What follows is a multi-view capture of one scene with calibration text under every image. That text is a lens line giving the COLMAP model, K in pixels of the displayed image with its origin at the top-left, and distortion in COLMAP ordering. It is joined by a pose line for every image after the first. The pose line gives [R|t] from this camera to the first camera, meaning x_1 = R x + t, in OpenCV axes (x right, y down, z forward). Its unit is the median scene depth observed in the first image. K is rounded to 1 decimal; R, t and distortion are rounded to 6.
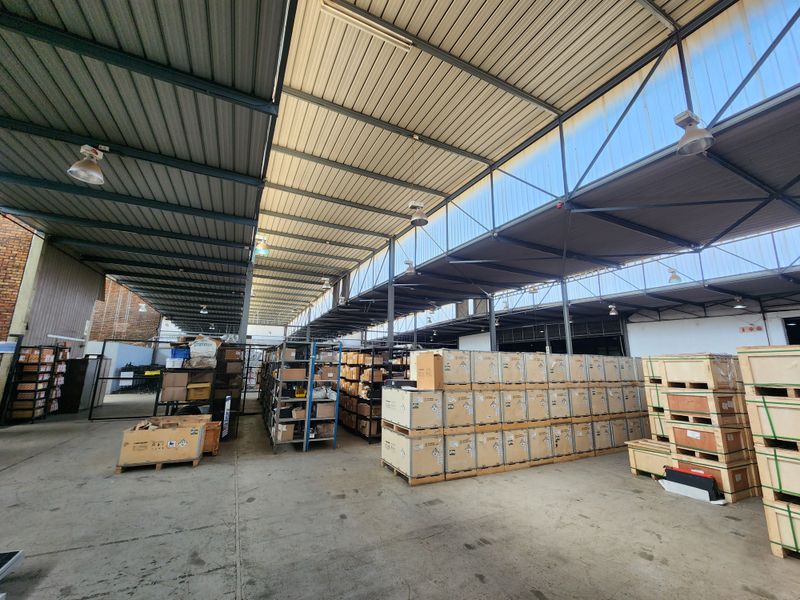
lens RADIAL K [[325.9, 0, 399.3], [0, 325.9, 294.7], [0, 0, 1]] dist [0.000297, -0.001020]
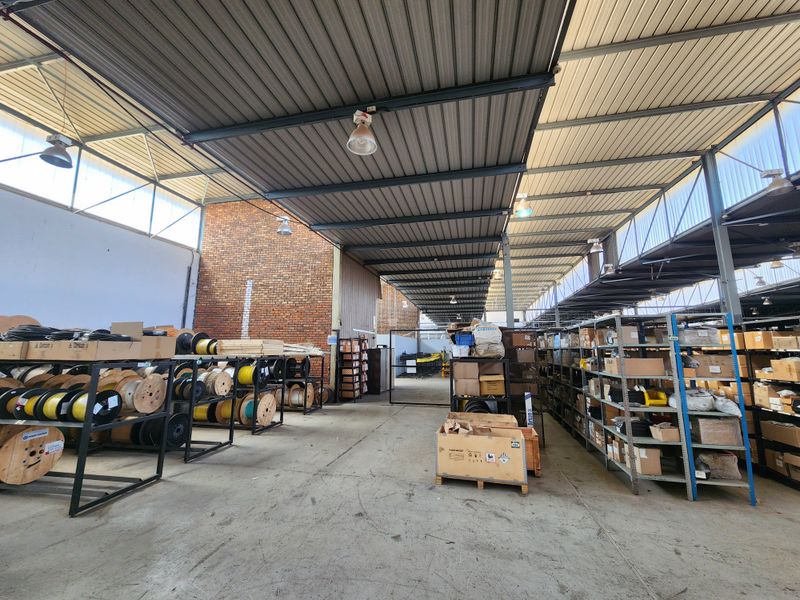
lens RADIAL K [[325.9, 0, 399.3], [0, 325.9, 294.7], [0, 0, 1]] dist [0.000297, -0.001020]
pose [[0.780142, -0.116210, -0.614714, -0.204611], [0.139521, 0.990167, -0.010121, 0.036006], [0.609846, -0.077870, 0.788685, 0.175030]]
